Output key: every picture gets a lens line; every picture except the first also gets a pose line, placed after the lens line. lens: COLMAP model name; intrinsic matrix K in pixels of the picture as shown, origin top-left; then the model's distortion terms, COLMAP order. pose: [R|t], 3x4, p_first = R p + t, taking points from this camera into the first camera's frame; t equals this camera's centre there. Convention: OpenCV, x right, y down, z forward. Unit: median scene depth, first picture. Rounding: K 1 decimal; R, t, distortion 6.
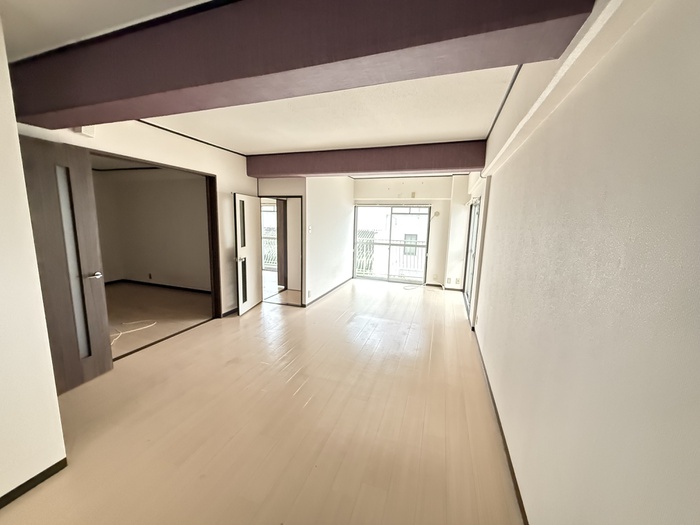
lens RADIAL K [[280.2, 0, 346.7], [0, 280.2, 265.0], [0, 0, 1]] dist [-0.008177, -0.000452]
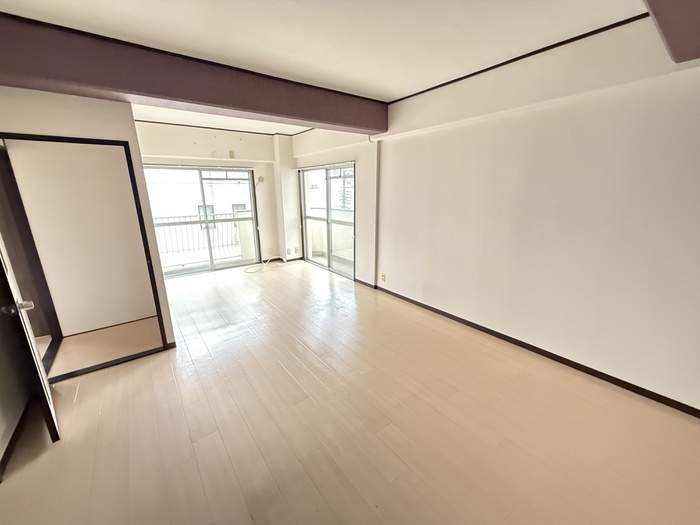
lens RADIAL K [[280.2, 0, 346.1], [0, 280.2, 262.3], [0, 0, 1]] dist [-0.008177, -0.000452]
pose [[0.545925, -0.239222, 0.802956, -0.288142], [0.155137, 0.970661, 0.183709, -0.051198], [-0.823346, 0.024277, 0.567020, 0.299334]]
